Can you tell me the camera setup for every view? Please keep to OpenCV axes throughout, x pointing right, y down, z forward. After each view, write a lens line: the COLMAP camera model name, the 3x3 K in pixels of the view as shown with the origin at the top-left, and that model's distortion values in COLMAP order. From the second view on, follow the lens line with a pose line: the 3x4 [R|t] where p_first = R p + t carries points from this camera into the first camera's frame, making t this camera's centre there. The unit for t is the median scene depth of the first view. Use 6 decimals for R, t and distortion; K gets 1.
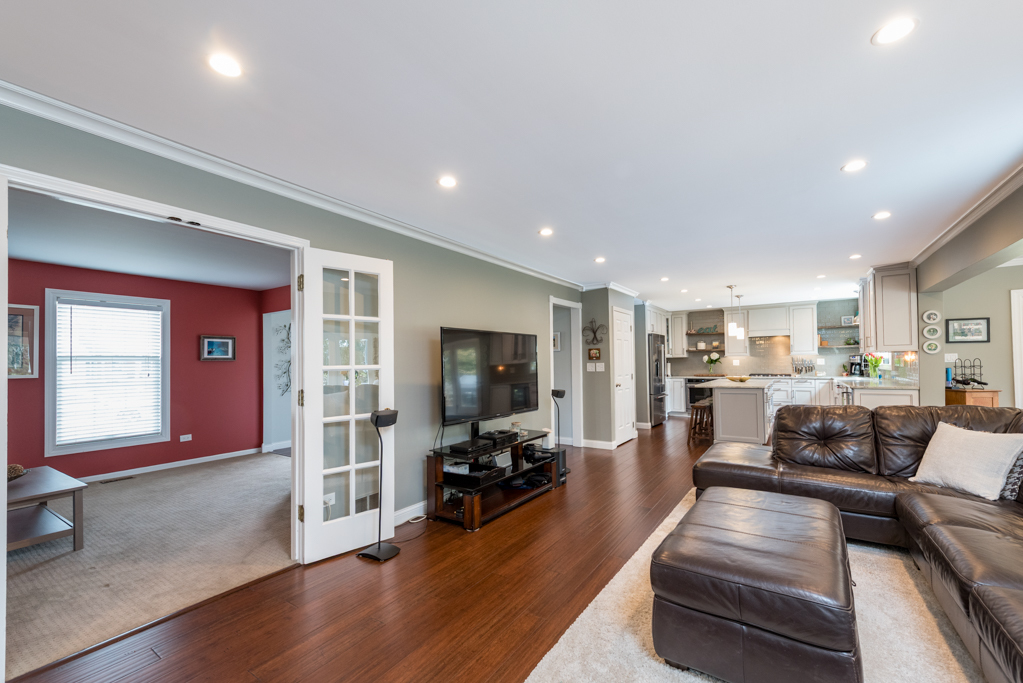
lens RADIAL K [[430.3, 0, 536.3], [0, 430.3, 352.5], [0, 0, 1]] dist [-0.002315, -0.000439]
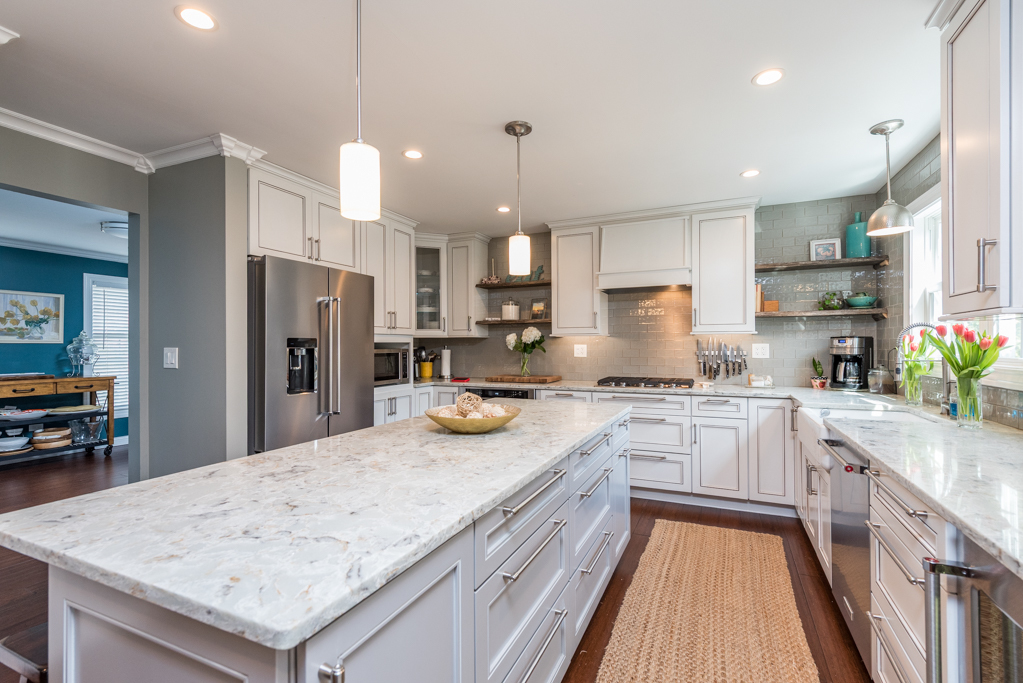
lens RADIAL K [[463.4, 0, 509.7], [0, 463.4, 343.4], [0, 0, 1]] dist [0.001459, -0.000021]
pose [[0.992464, 0.010360, 0.122097, 0.365044], [-0.013243, 0.999652, 0.022825, 0.007068], [-0.121818, -0.024270, 0.992256, 0.583228]]
